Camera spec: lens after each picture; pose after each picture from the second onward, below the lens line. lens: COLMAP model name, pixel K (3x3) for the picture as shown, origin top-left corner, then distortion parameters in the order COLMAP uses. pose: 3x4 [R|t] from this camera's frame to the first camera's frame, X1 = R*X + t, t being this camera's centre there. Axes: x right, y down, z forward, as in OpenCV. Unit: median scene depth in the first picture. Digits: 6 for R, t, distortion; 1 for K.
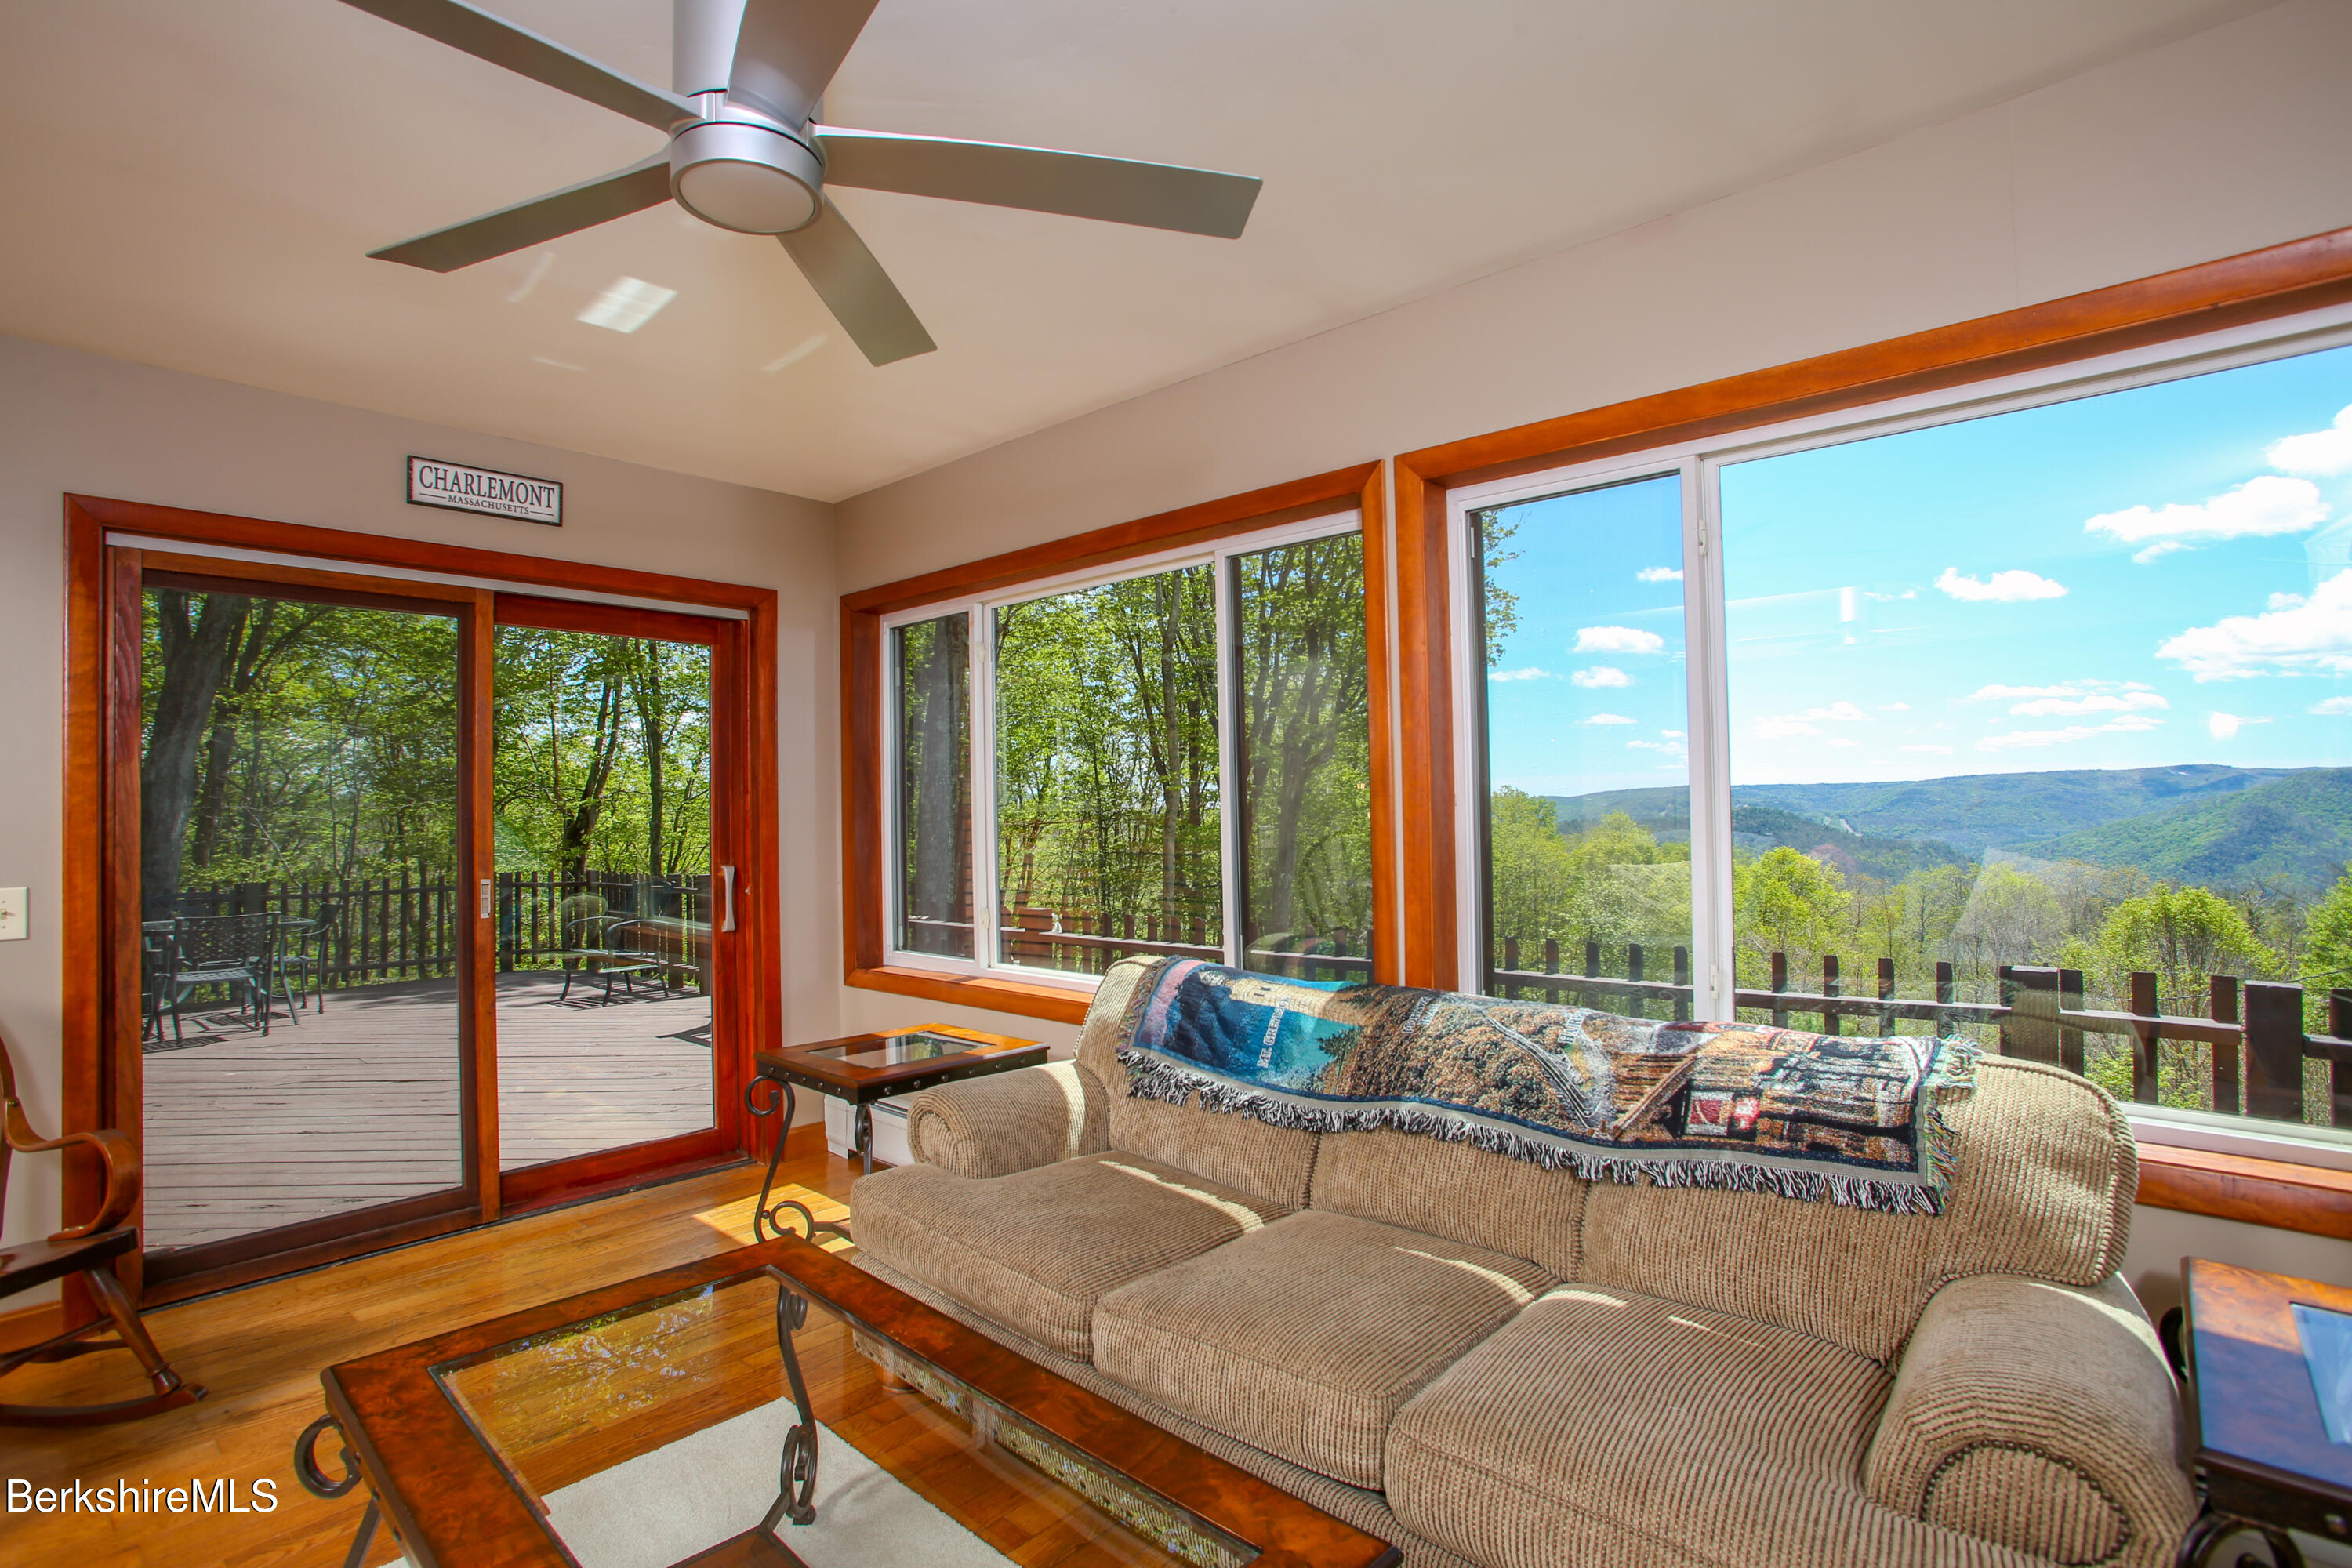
lens RADIAL K [[1144.5, 0, 1176.0], [0, 1144.5, 784.0], [0, 0, 1]] dist [-0.070816, 0.031860]
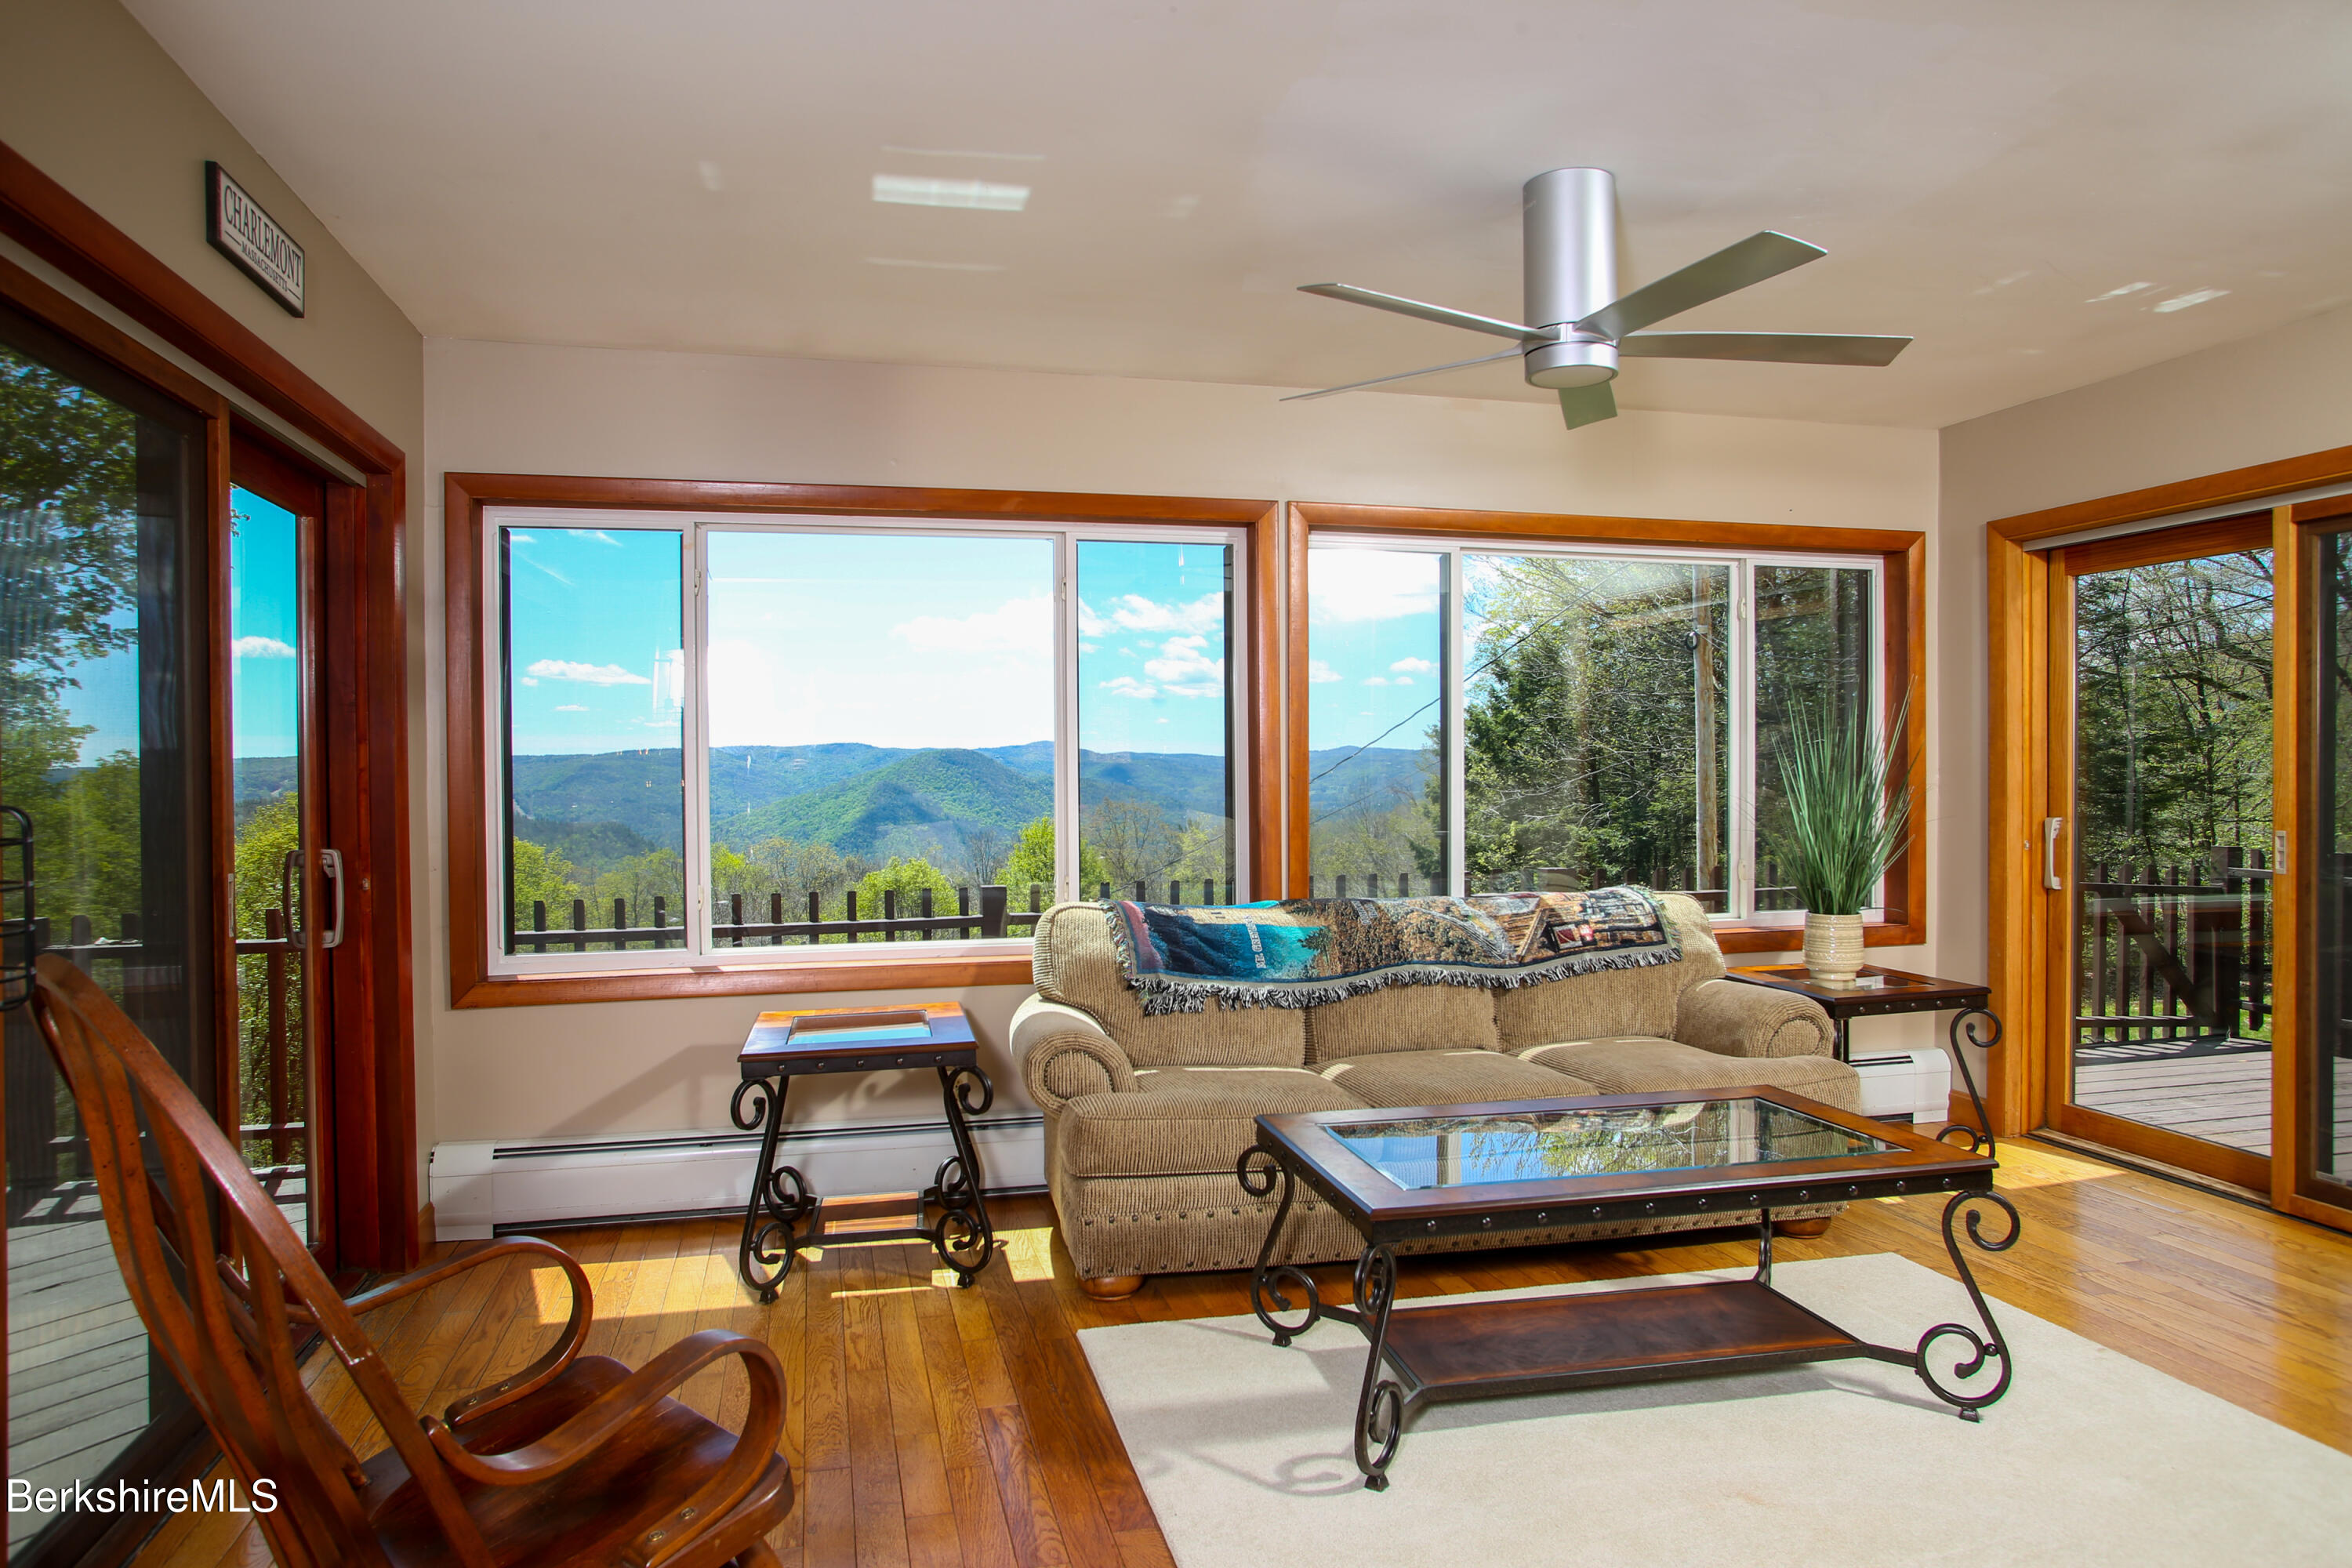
lens RADIAL K [[1469.9, 0, 1176.0], [0, 1469.9, 784.0], [0, 0, 1]] dist [-0.027679, -0.000167]
pose [[0.544354, 0.001268, 0.838855, -1.629253], [-0.017996, 0.999786, 0.010167, 0.029684], [-0.838663, -0.020630, 0.544260, 0.215704]]
